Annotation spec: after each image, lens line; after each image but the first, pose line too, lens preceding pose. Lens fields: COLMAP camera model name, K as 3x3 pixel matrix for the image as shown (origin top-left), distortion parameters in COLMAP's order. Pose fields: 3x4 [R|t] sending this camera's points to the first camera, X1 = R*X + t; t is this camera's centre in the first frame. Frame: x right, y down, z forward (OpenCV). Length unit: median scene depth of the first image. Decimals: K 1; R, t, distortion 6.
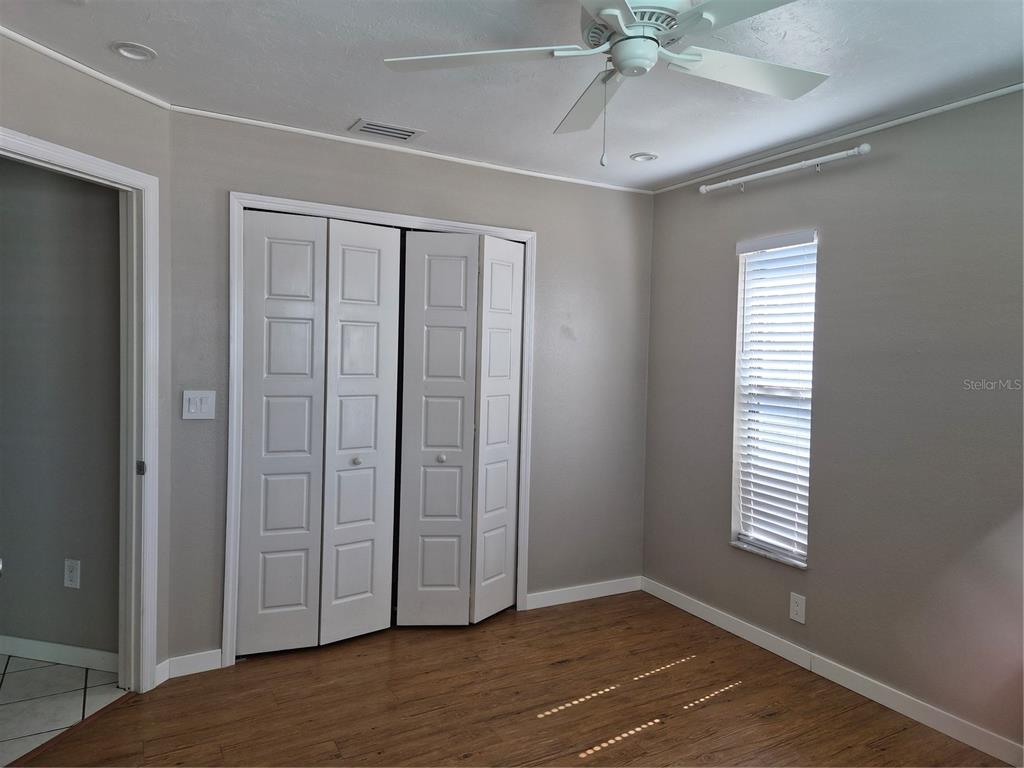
lens RADIAL K [[688.1, 0, 512.0], [0, 688.1, 384.0], [0, 0, 1]] dist [0.069088, -0.063163]
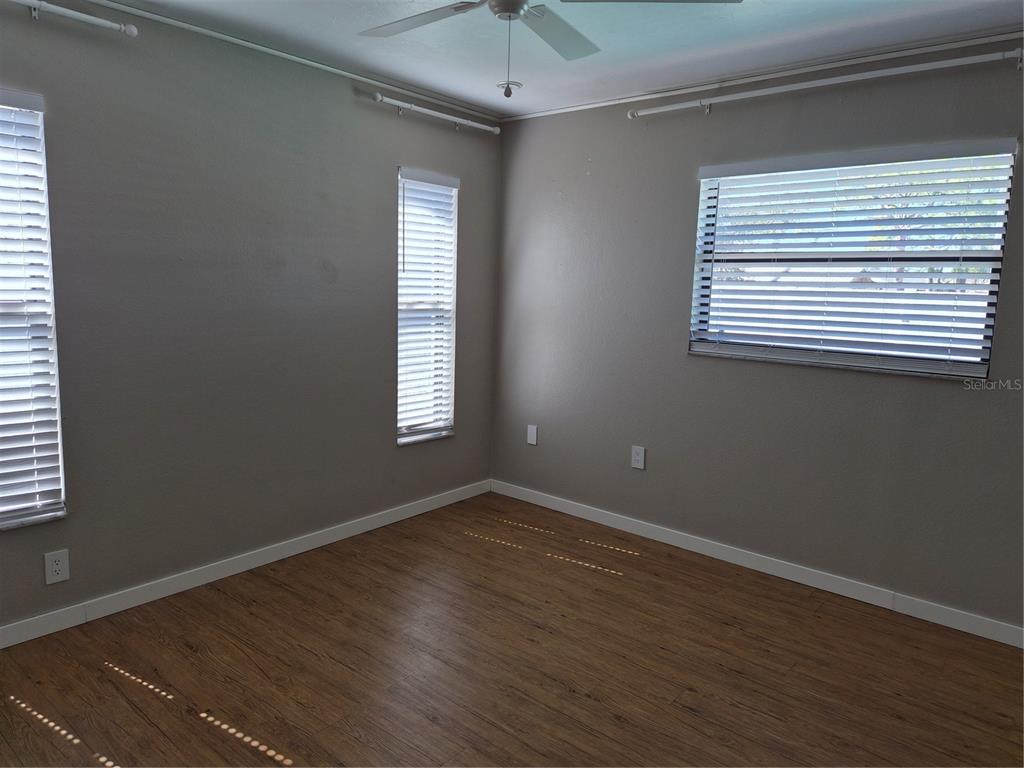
lens RADIAL K [[687.5, 0, 507.4], [0, 687.5, 384.8], [0, 0, 1]] dist [0.068529, -0.059373]
pose [[-0.324707, -0.174053, 0.929662, -0.553678], [0.012903, 0.982015, 0.188362, -0.046043], [-0.945727, 0.073157, -0.316621, 0.814918]]
